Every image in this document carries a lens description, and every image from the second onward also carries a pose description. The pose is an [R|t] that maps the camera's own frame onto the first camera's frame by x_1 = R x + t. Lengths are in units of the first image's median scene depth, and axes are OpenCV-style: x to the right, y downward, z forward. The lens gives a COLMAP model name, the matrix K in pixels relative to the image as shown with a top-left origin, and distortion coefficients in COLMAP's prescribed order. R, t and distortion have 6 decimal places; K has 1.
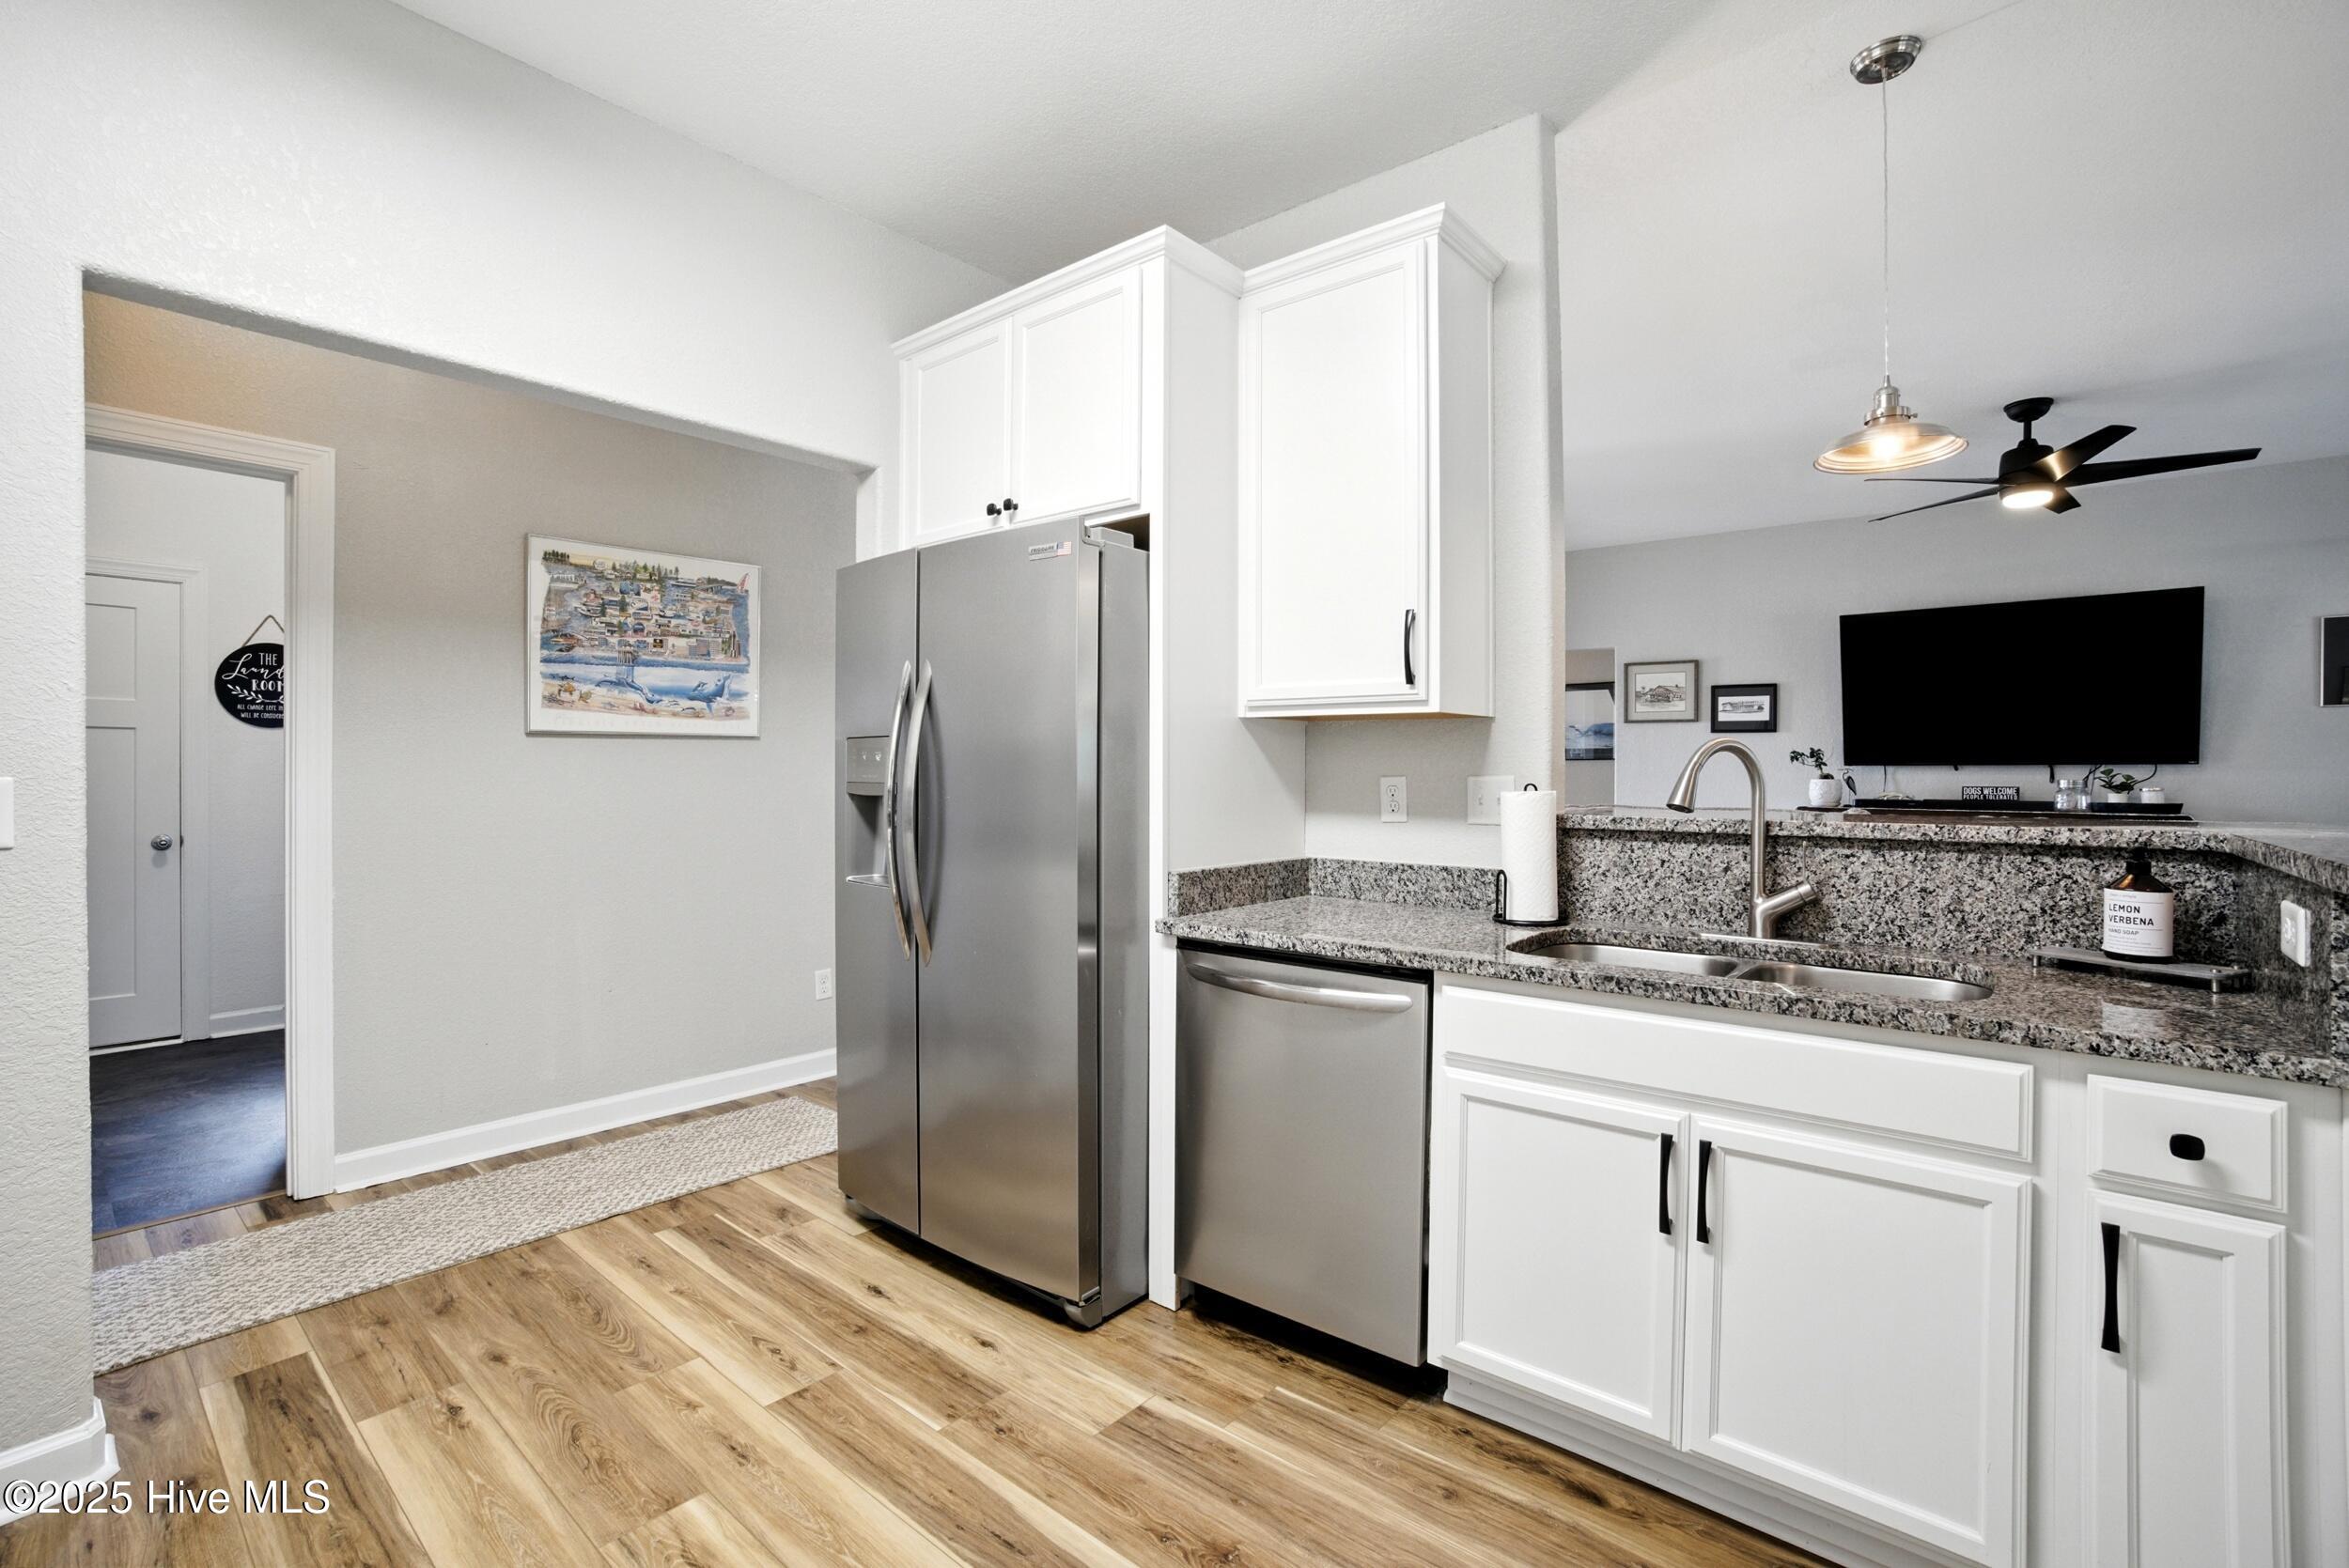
lens RADIAL K [[1030.6, 0, 1152.1], [0, 1030.6, 796.0], [0, 0, 1]] dist [-0.087494, 0.036973]
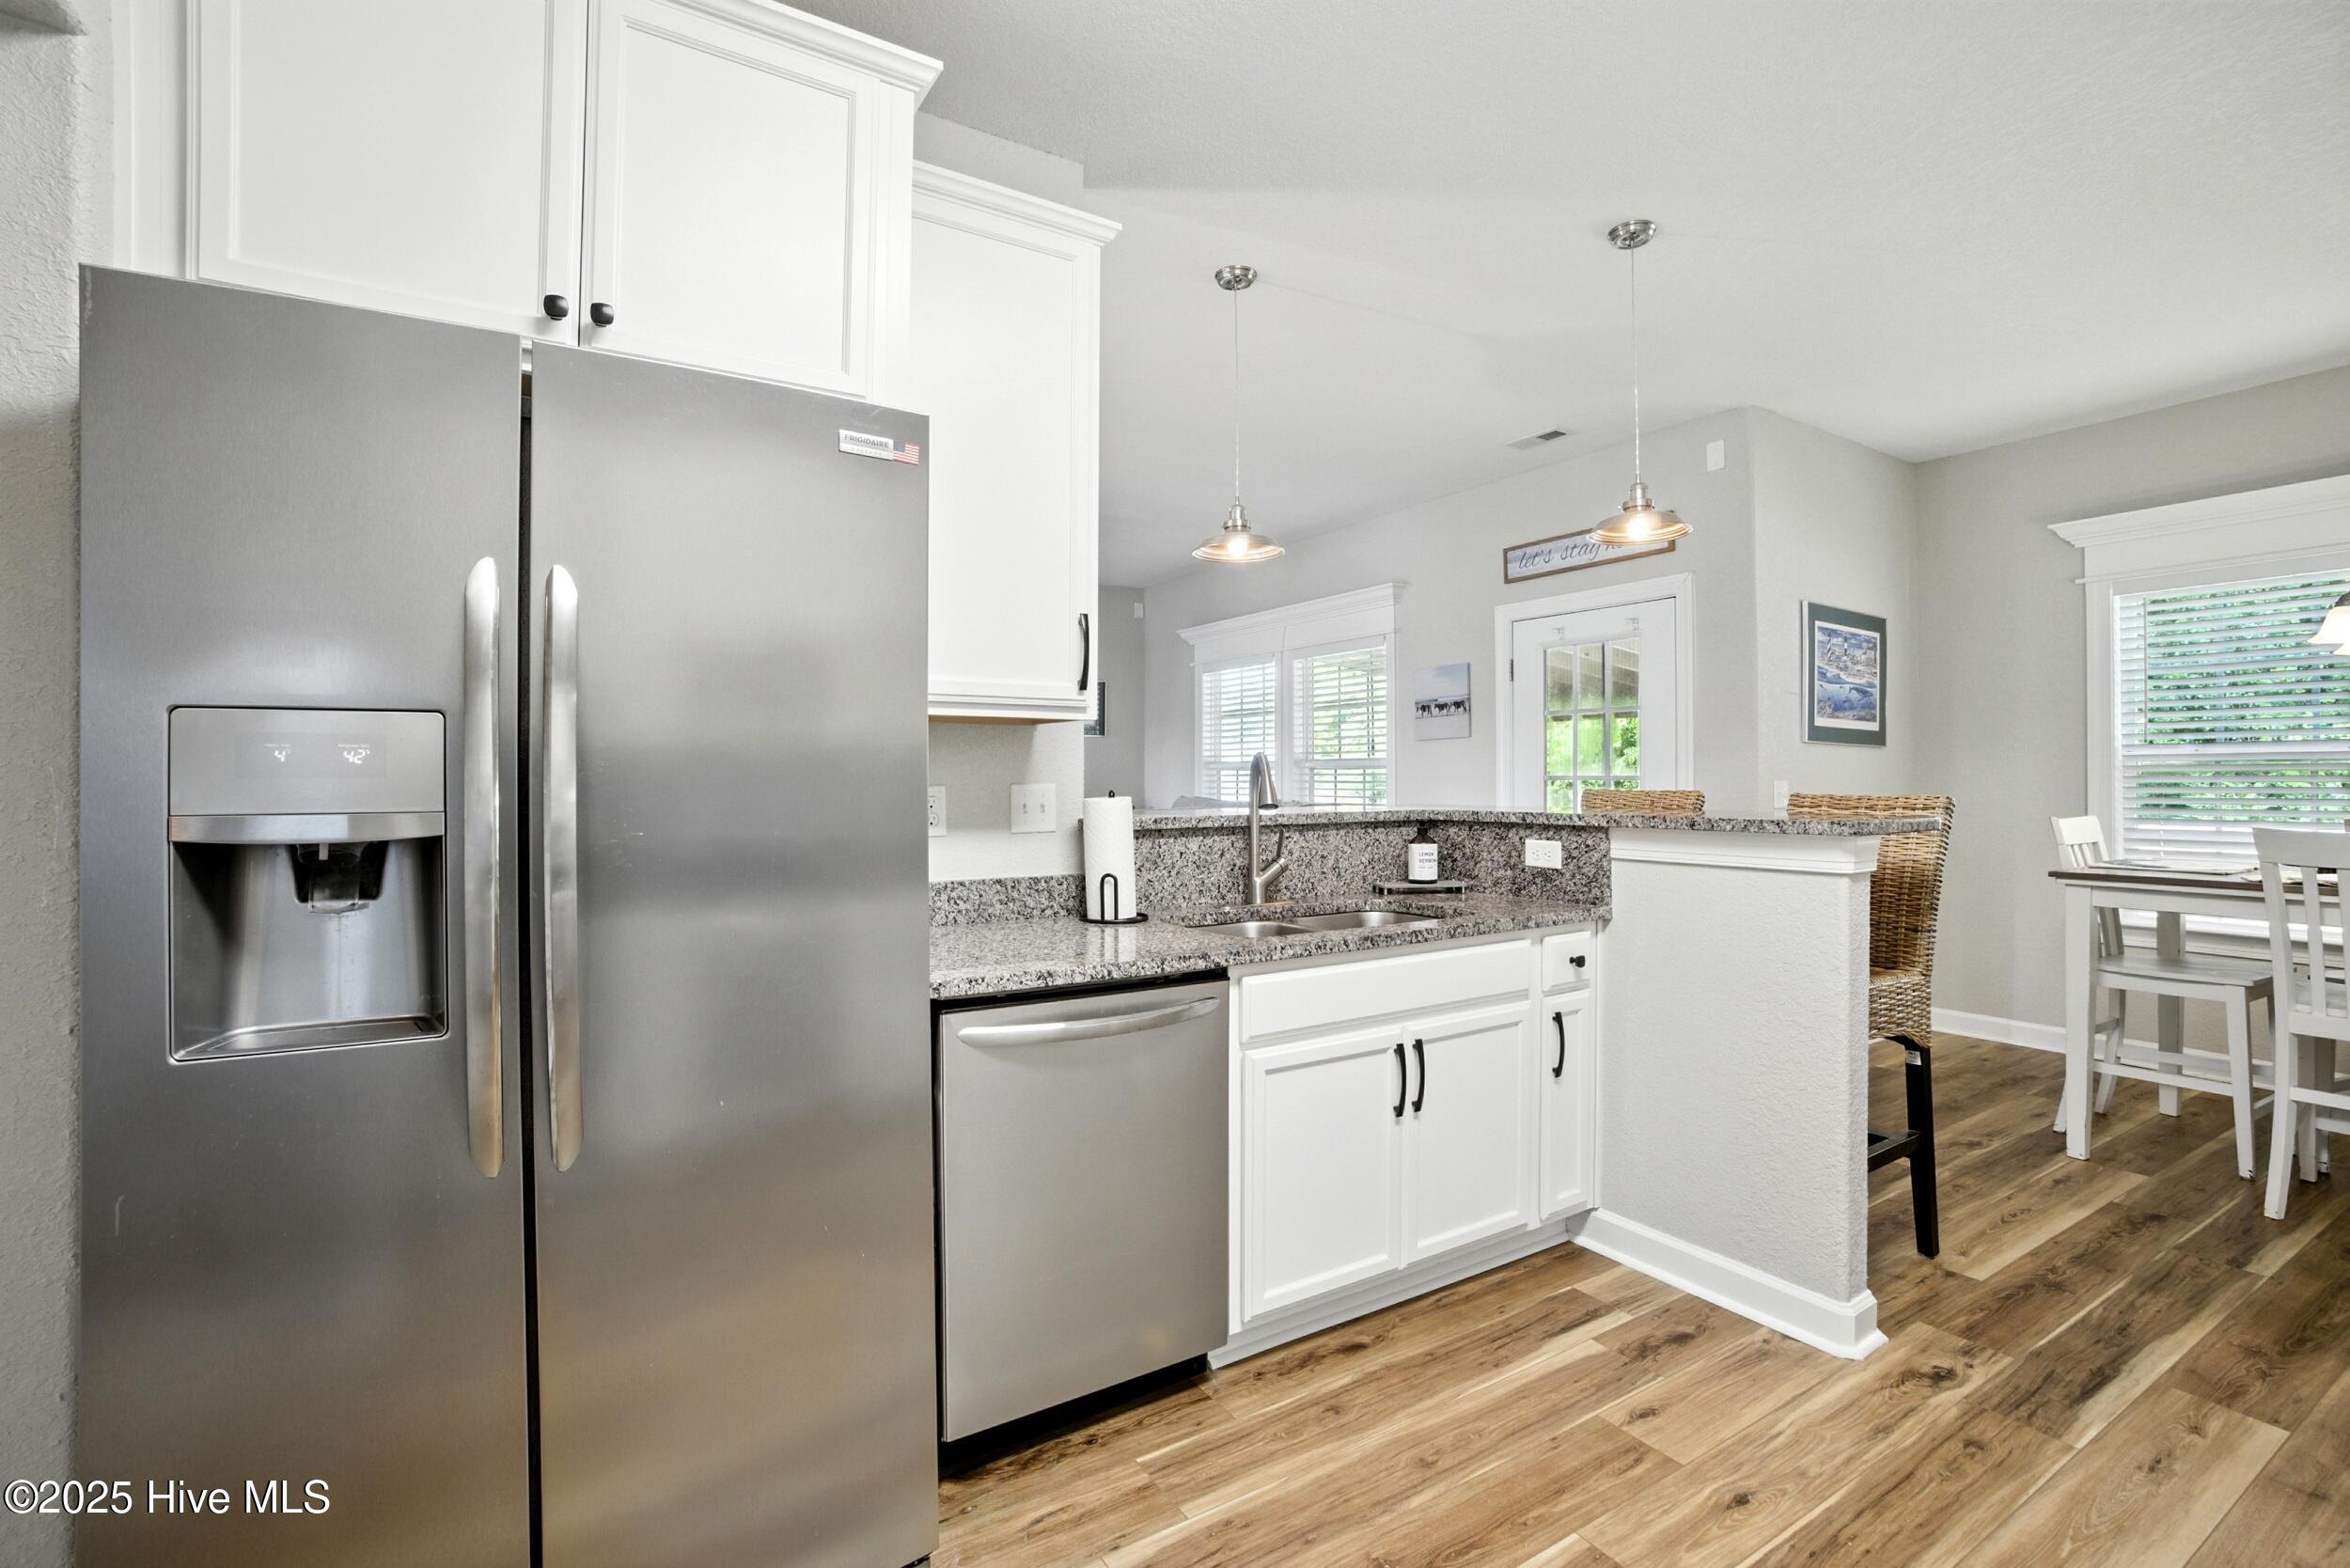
lens RADIAL K [[1031.2, 0, 1152.6], [0, 1031.2, 796.0], [0, 0, 1]] dist [-0.087494, 0.036973]
pose [[0.314745, -0.018353, 0.948999, -0.760103], [0.027025, 0.999581, 0.010368, -0.019159], [-0.948792, 0.022383, 0.315109, 0.733348]]
